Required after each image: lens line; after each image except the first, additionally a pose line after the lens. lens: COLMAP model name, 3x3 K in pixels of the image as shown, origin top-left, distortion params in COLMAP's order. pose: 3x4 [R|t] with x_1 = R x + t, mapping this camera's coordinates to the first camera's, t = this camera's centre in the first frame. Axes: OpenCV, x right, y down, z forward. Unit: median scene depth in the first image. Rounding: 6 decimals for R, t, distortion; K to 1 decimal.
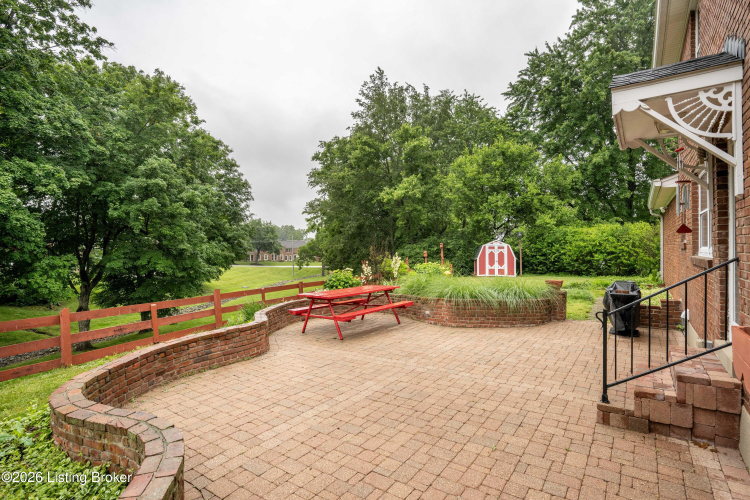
lens RADIAL K [[387.2, 0, 366.0], [0, 387.2, 250.9], [0, 0, 1]] dist [-0.015117, -0.000011]
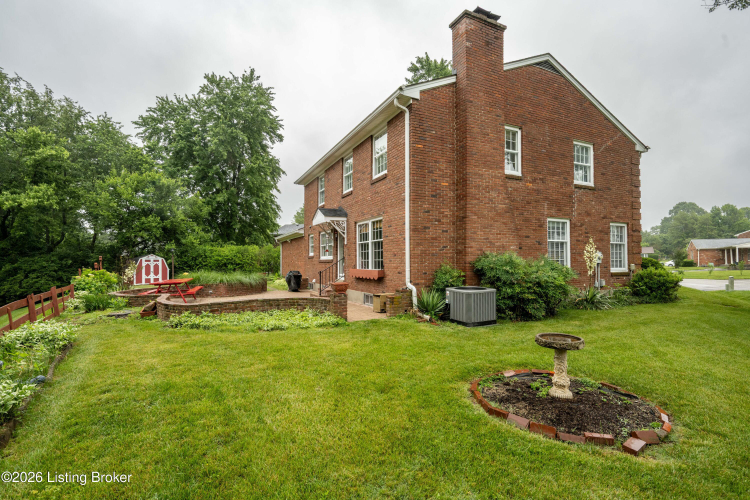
lens RADIAL K [[368.9, 0, 375.0], [0, 368.9, 250.0], [0, 0, 1]] dist [0.000064, 0.000003]
pose [[0.497673, 0.032546, 0.866754, -0.295219], [0.008721, 0.999057, -0.042522, 0.012824], [-0.867321, 0.028721, 0.496920, -0.166615]]
